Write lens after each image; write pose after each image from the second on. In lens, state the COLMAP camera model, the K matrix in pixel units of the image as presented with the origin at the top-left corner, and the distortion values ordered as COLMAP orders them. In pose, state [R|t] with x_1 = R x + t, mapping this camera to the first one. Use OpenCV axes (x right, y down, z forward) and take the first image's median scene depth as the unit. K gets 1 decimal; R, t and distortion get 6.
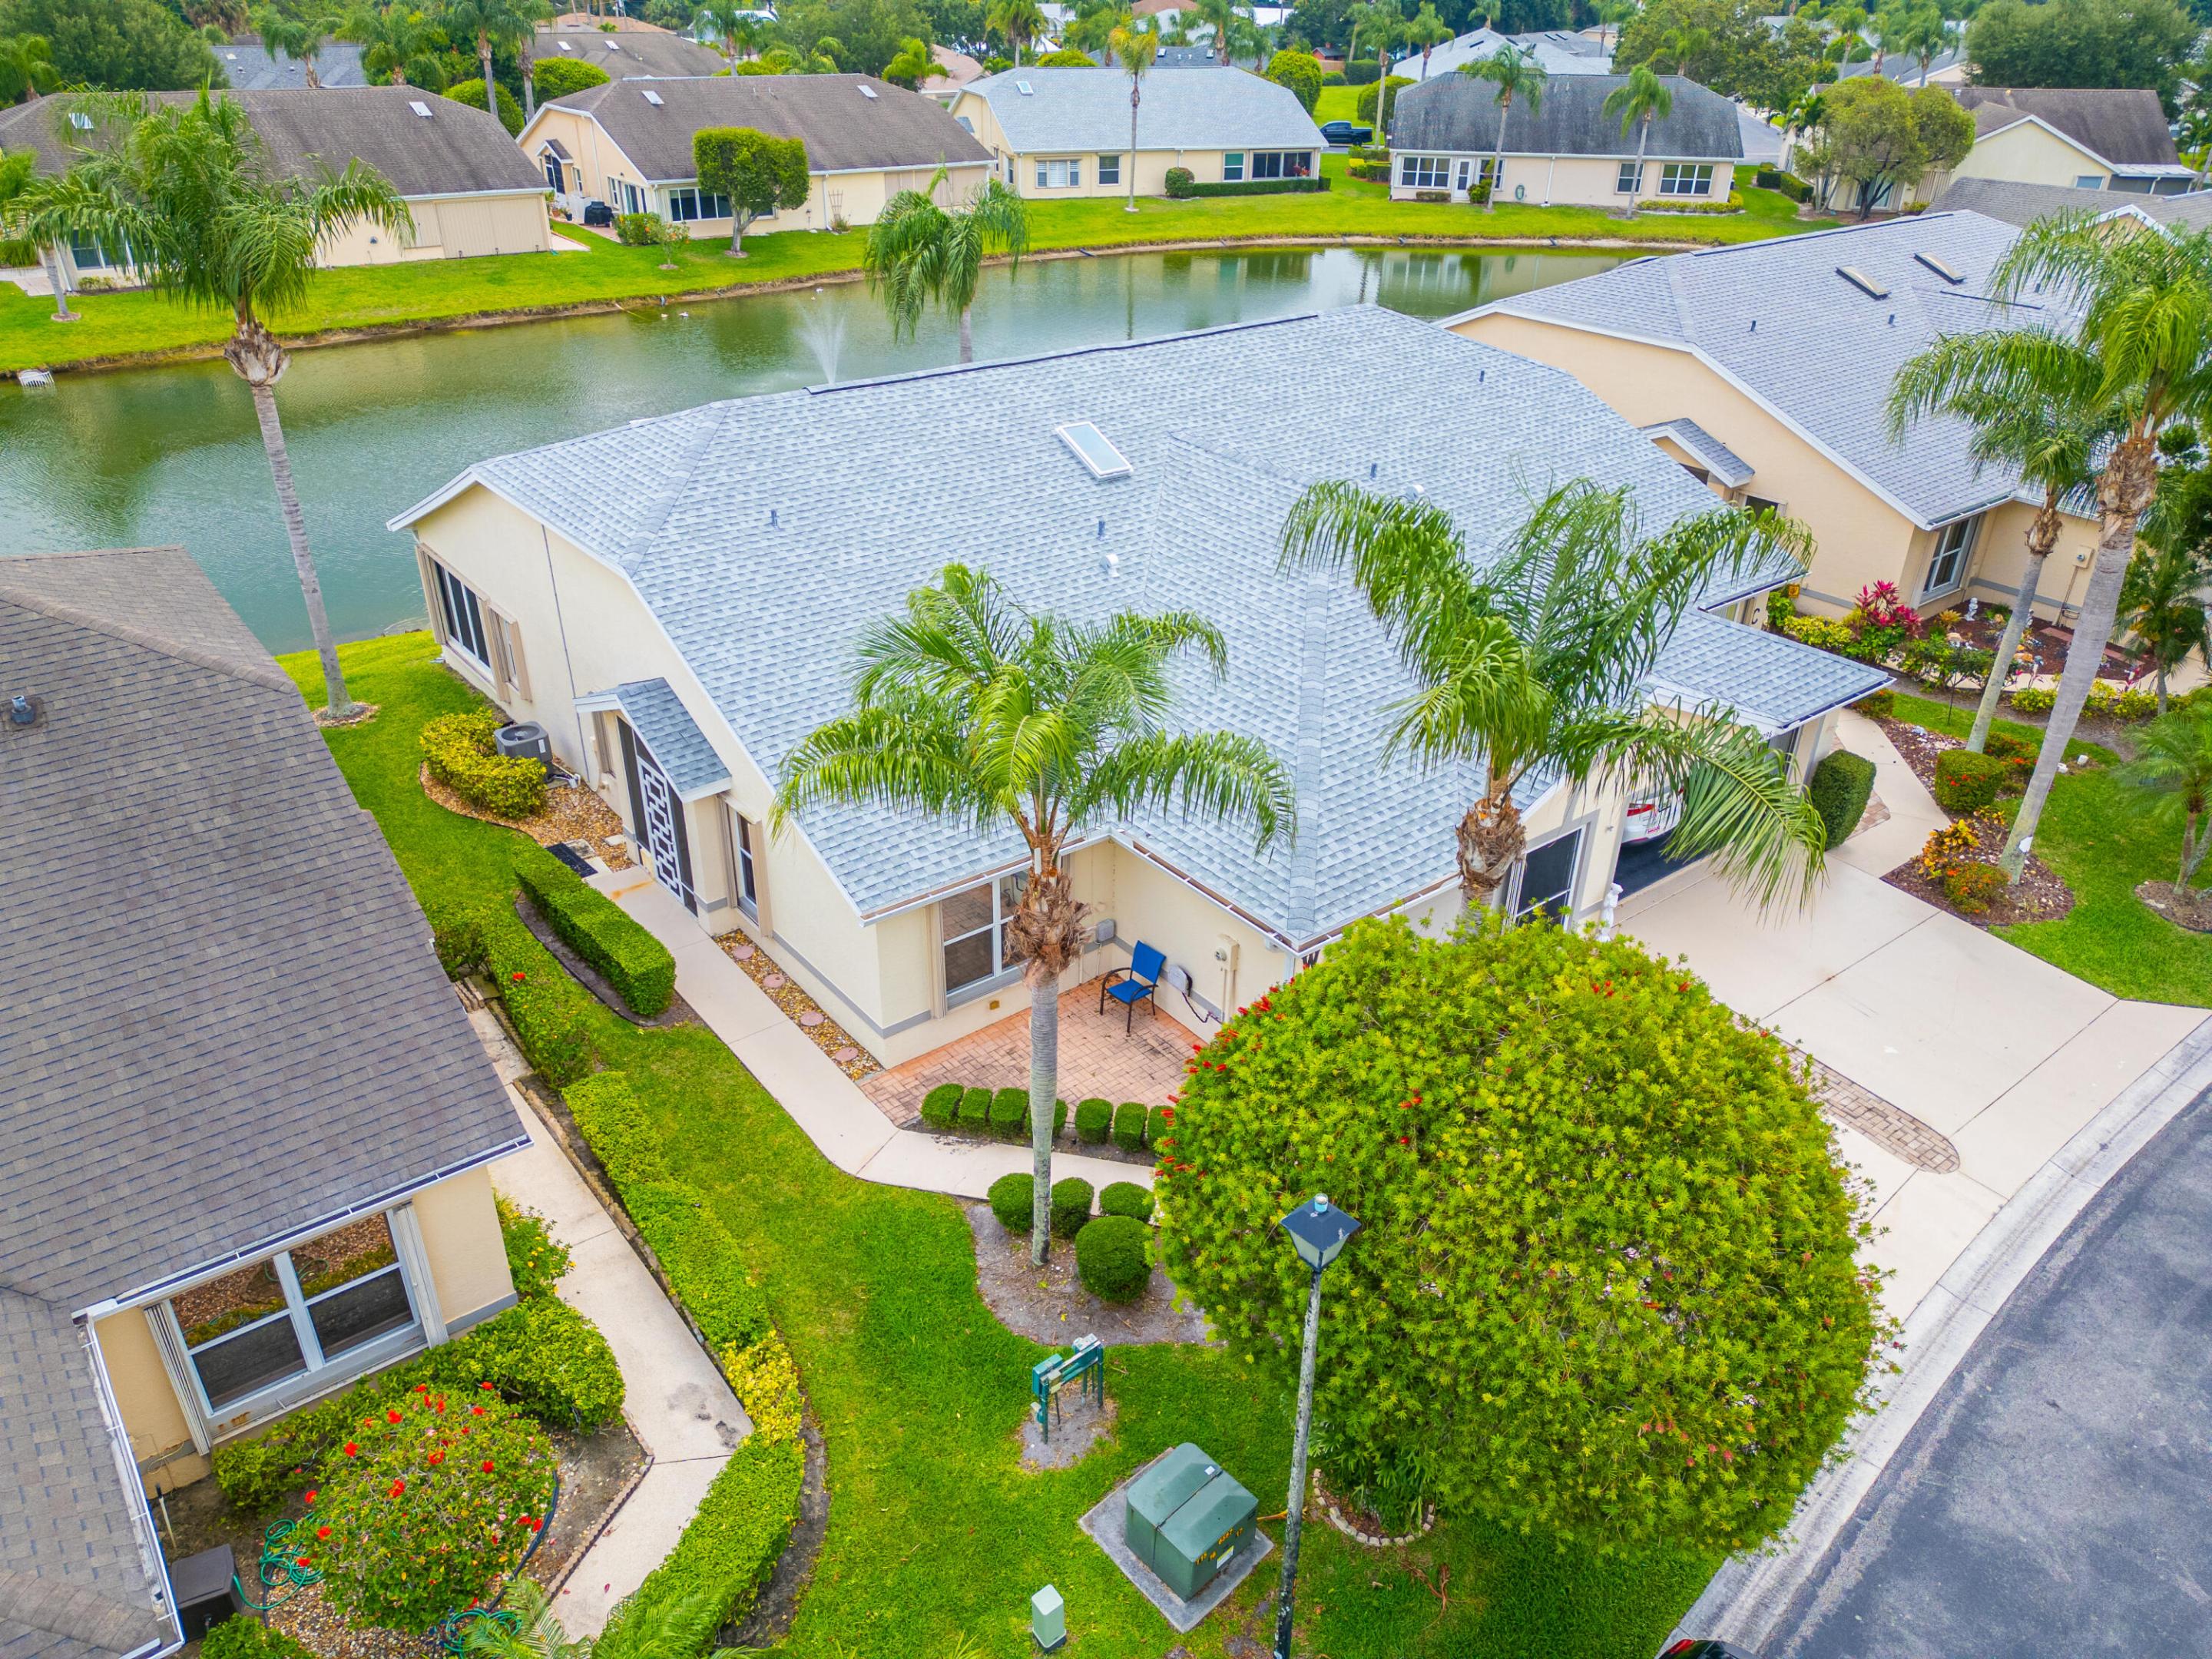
lens RADIAL K [[1552.4, 0, 1116.3], [0, 1552.4, 828.5], [0, 0, 1]] dist [0.037856, -0.032318]
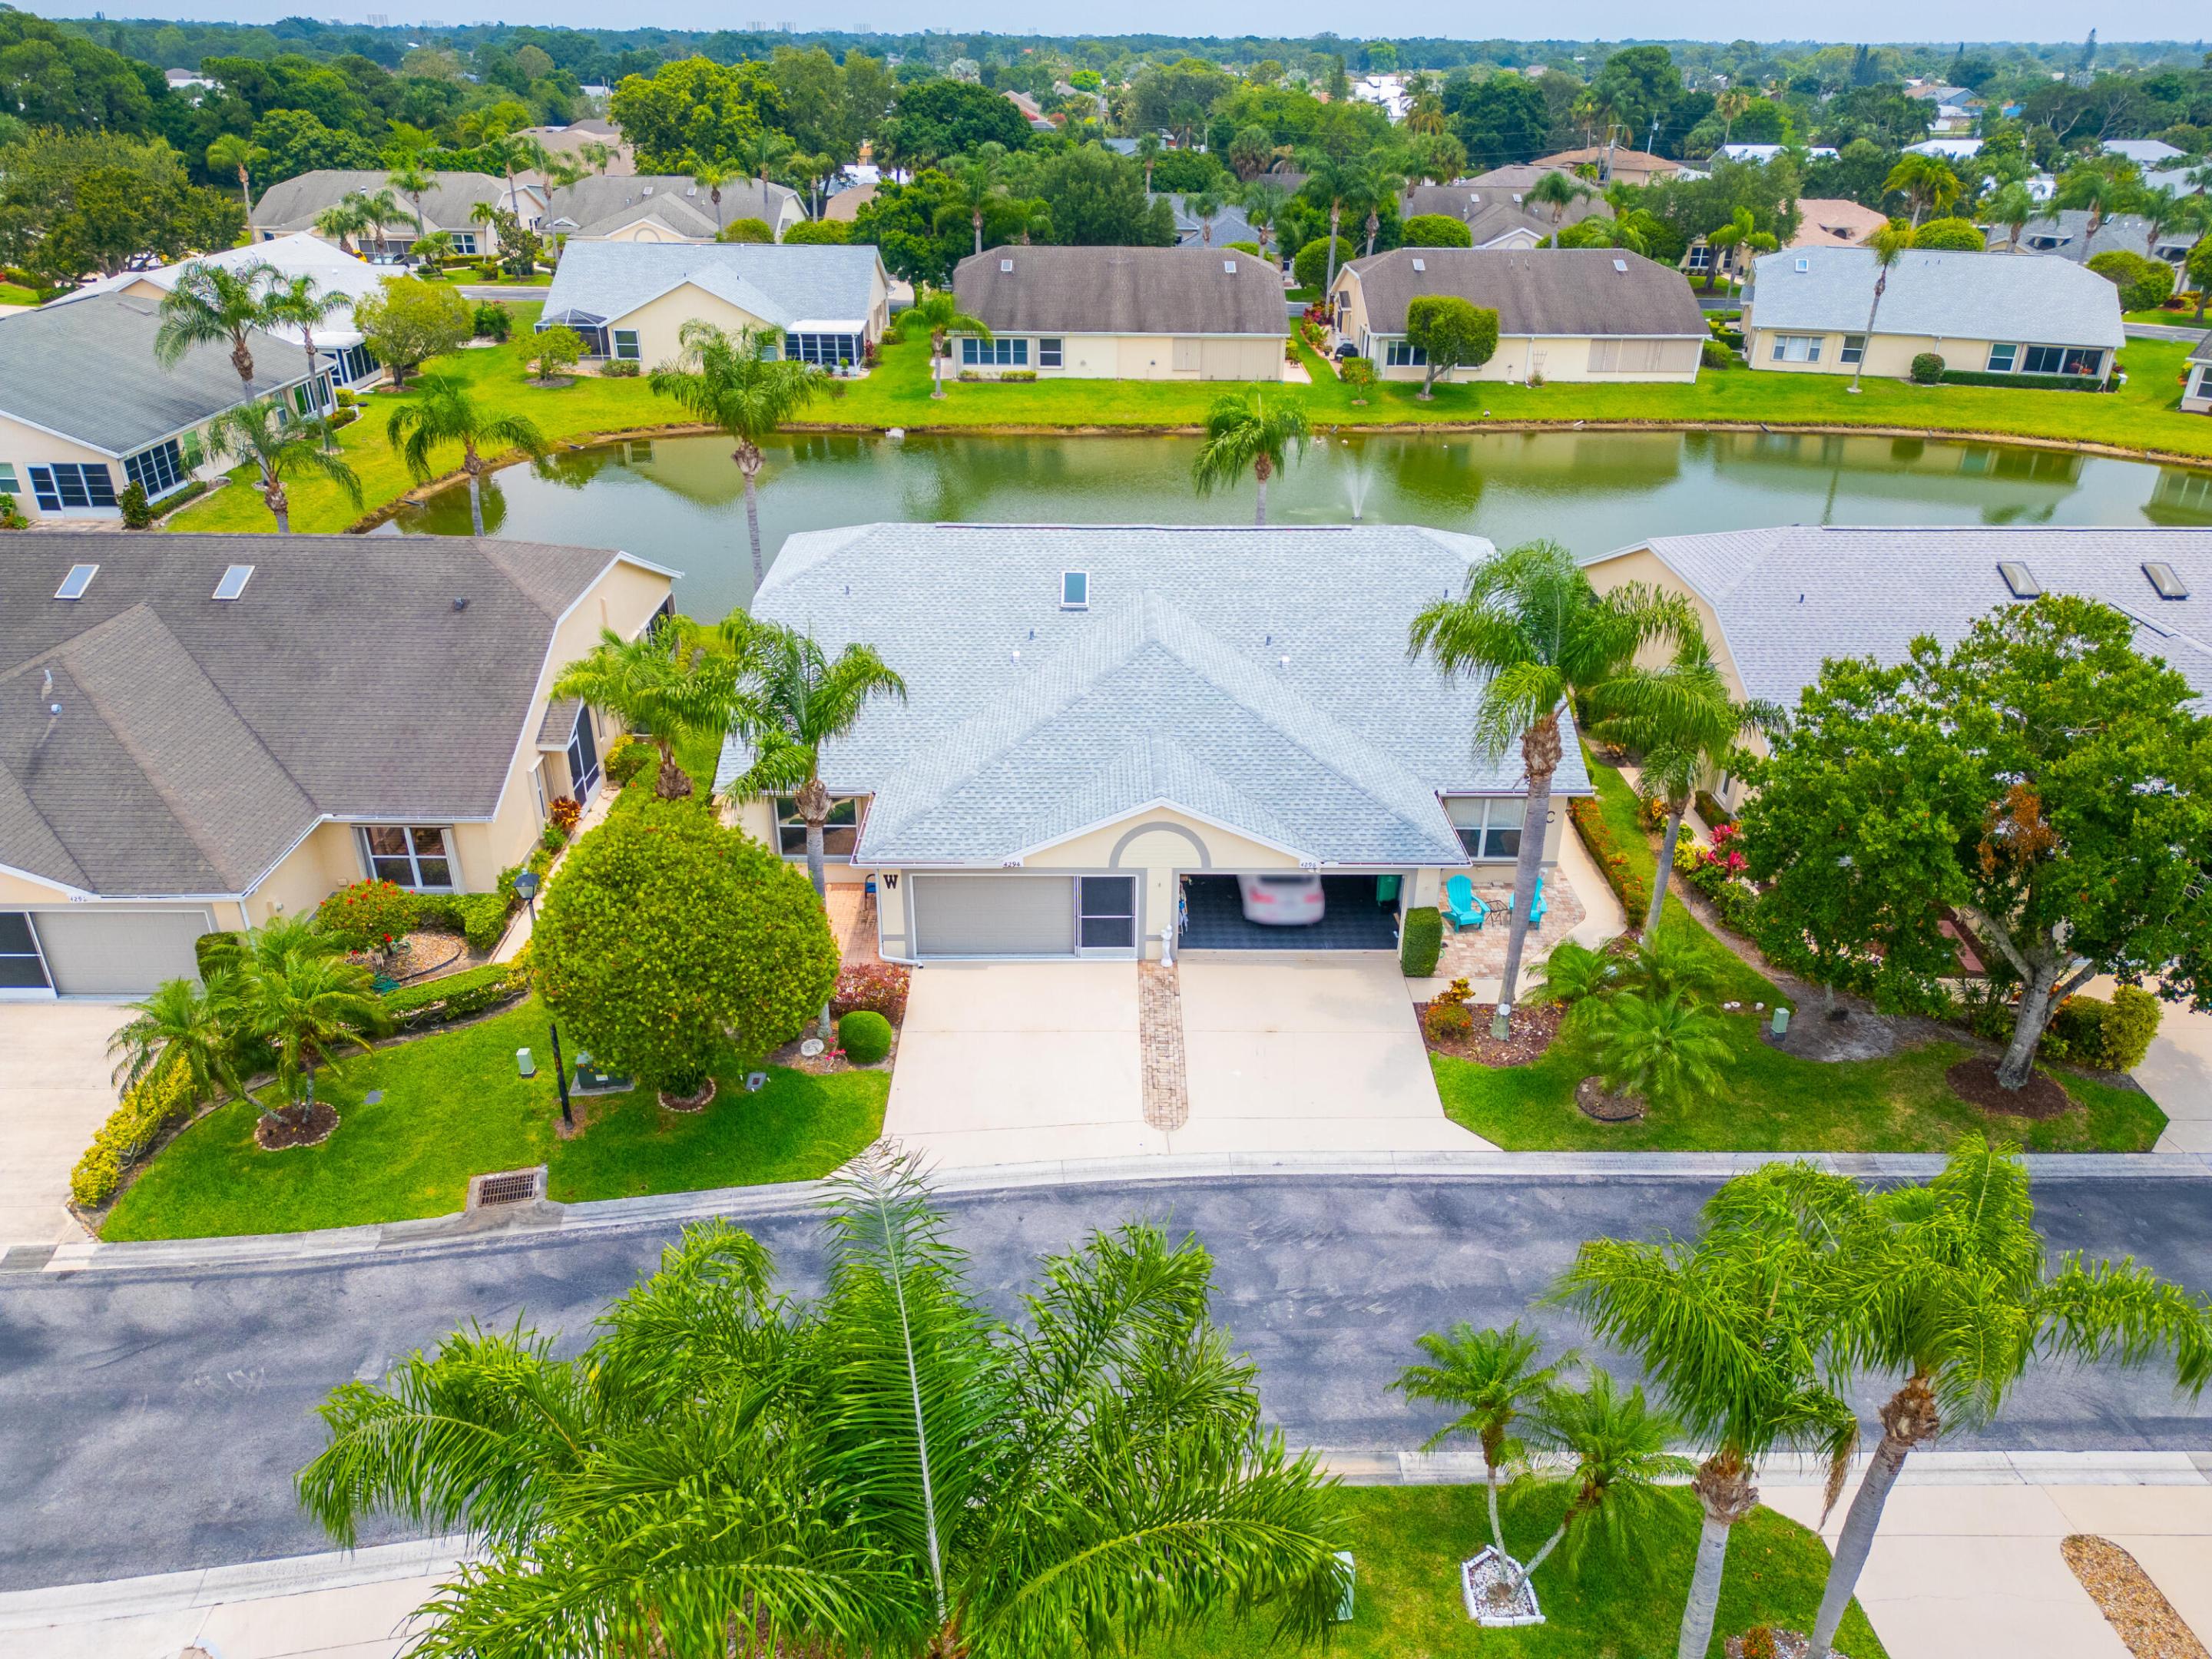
lens RADIAL K [[1552.4, 0, 1094.7], [0, 1552.4, 834.6], [0, 0, 1]] dist [0.037856, -0.032318]
pose [[0.792251, 0.267947, -0.548218, 1.146884], [-0.292064, 0.955346, 0.044863, -0.105409], [0.535759, 0.124572, 0.835131, -0.343795]]
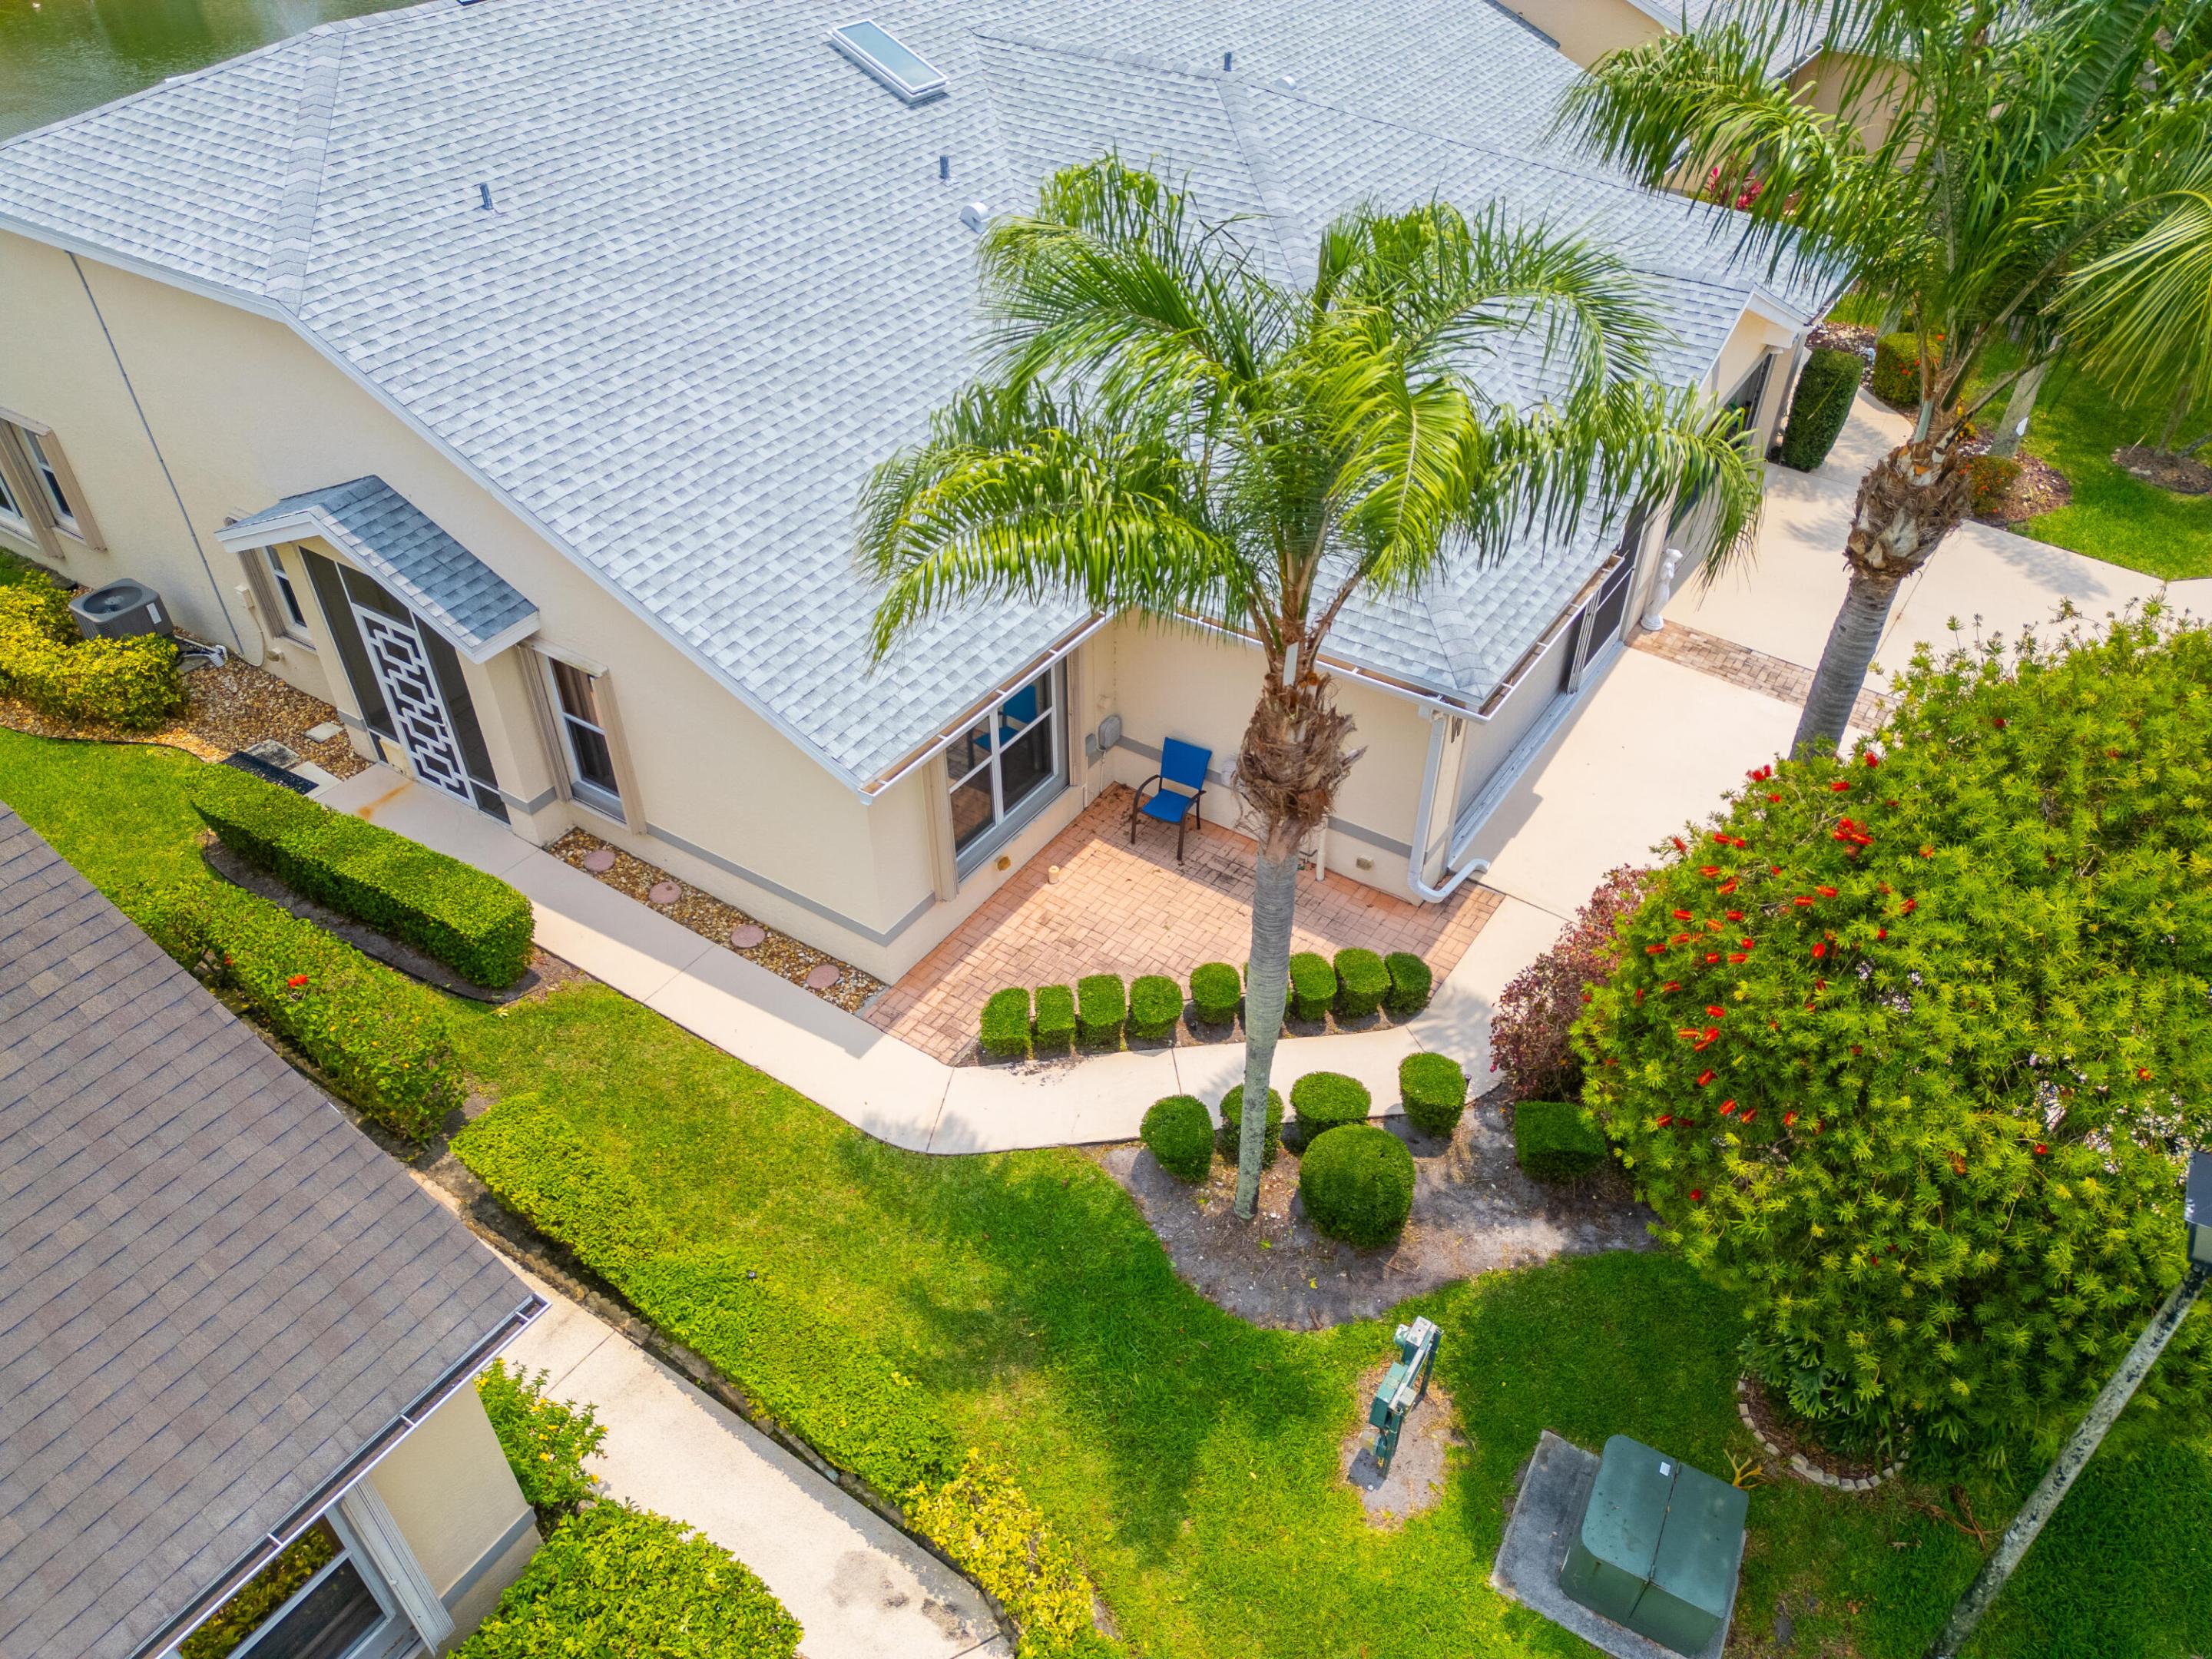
lens RADIAL K [[1552.4, 0, 1099.6], [0, 1552.4, 834.7], [0, 0, 1]] dist [0.037856, -0.032318]
pose [[0.950407, -0.210437, 0.229005, -0.179459], [0.166393, 0.966131, 0.197239, -0.030137], [-0.262756, -0.149353, 0.953233, 0.274556]]
